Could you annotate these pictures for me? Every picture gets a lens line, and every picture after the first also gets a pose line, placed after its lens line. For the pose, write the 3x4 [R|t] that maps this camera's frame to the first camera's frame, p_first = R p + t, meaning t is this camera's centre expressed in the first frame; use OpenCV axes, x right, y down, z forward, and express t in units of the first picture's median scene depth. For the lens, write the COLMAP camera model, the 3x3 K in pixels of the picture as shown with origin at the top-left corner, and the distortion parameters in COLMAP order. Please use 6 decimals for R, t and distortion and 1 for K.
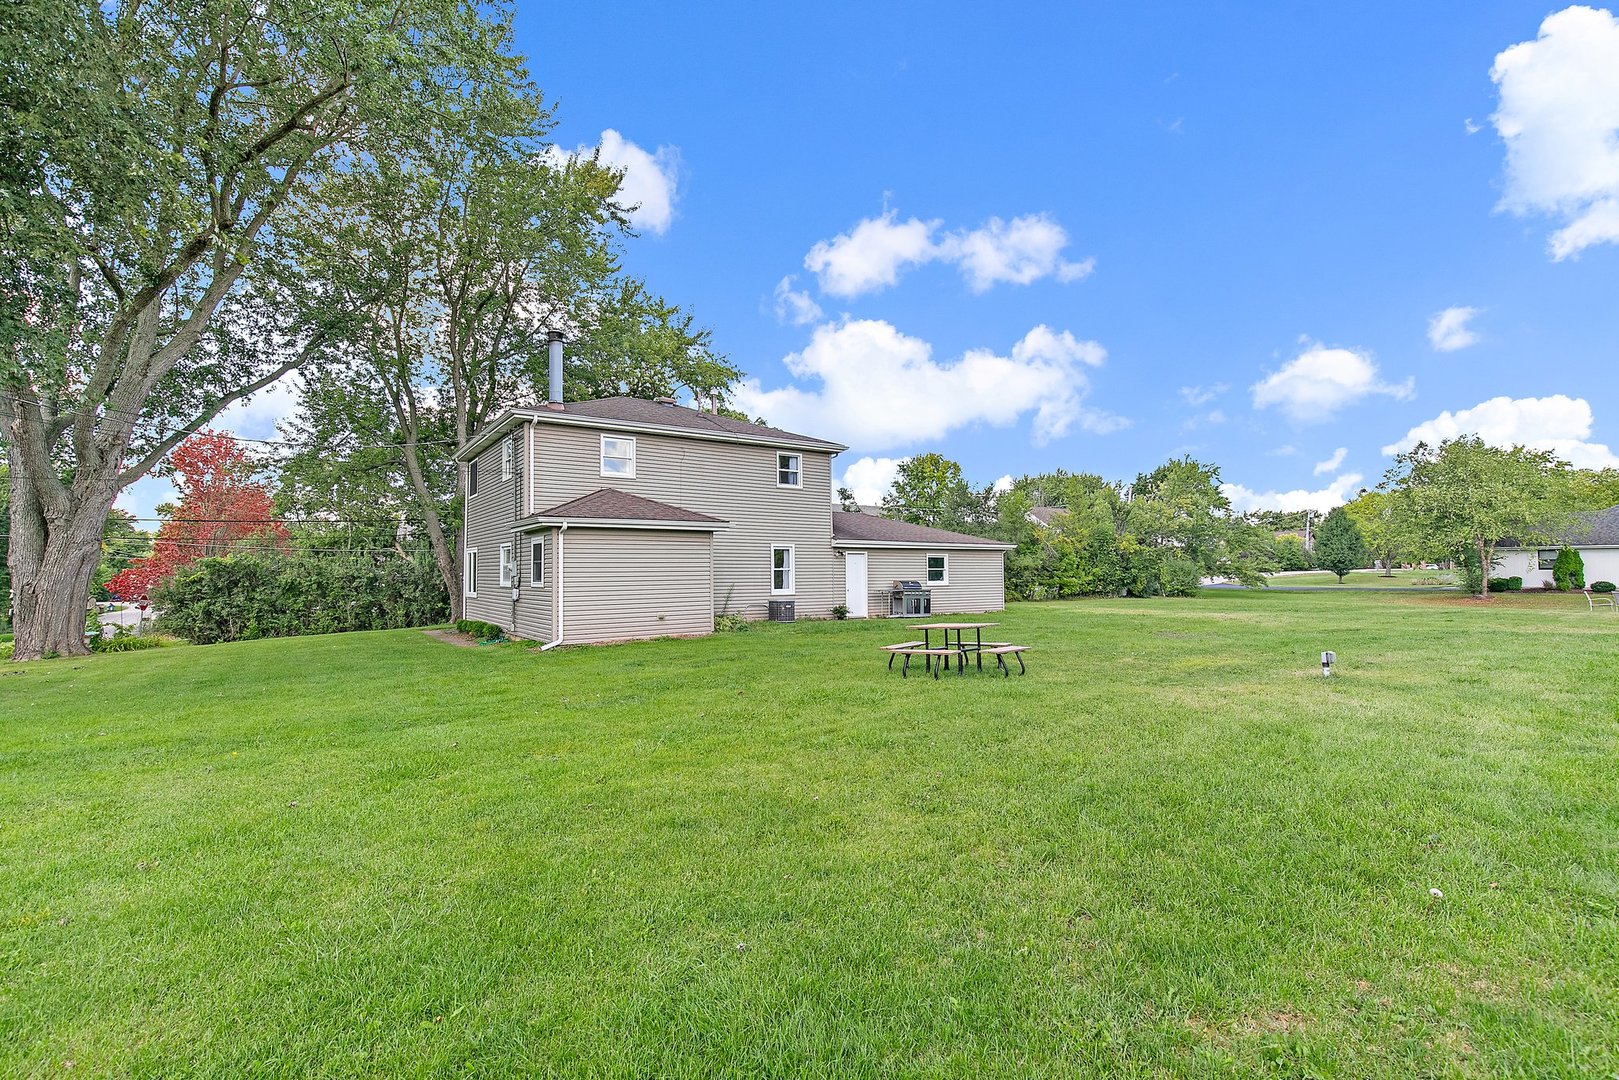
lens RADIAL K [[746.1, 0, 809.8], [0, 746.1, 539.9], [0, 0, 1]] dist [0.007720, -0.002976]
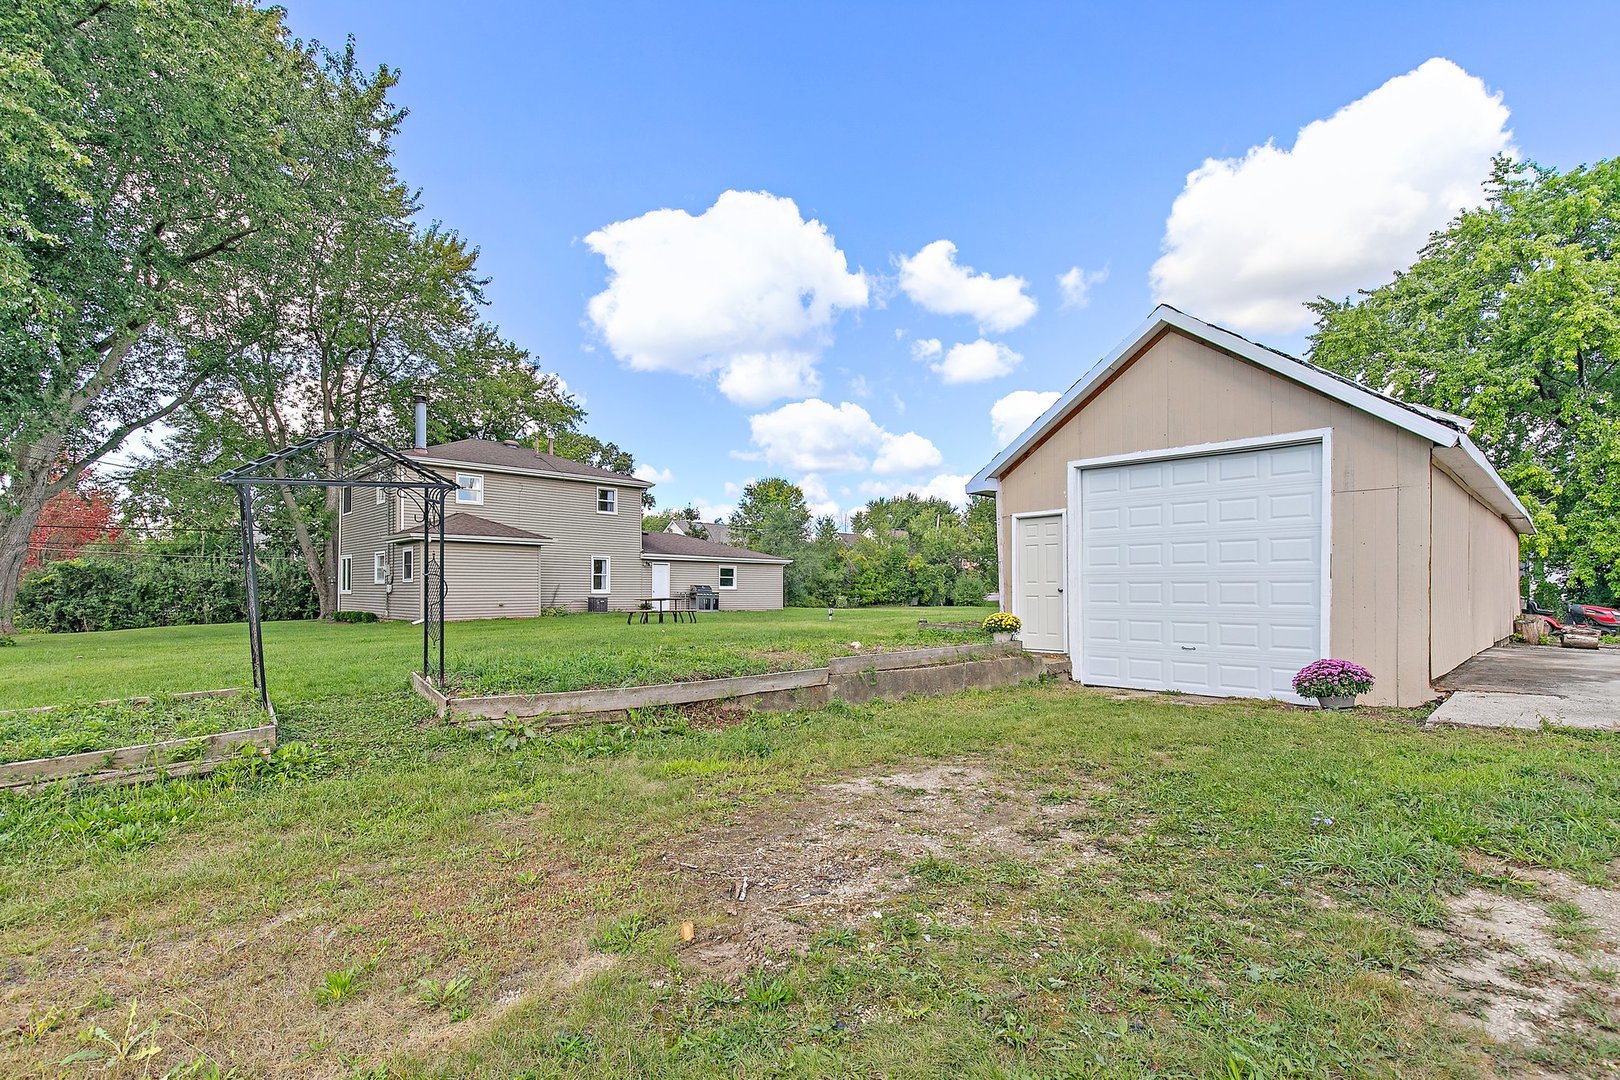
lens RADIAL K [[746.6, 0, 811.9], [0, 746.6, 583.8], [0, 0, 1]] dist [0.007720, -0.002976]
pose [[0.985663, 0.010684, 0.168390, 0.091064], [-0.016642, 0.999283, 0.034014, 0.003095], [-0.167906, -0.036329, 0.985133, -0.316627]]
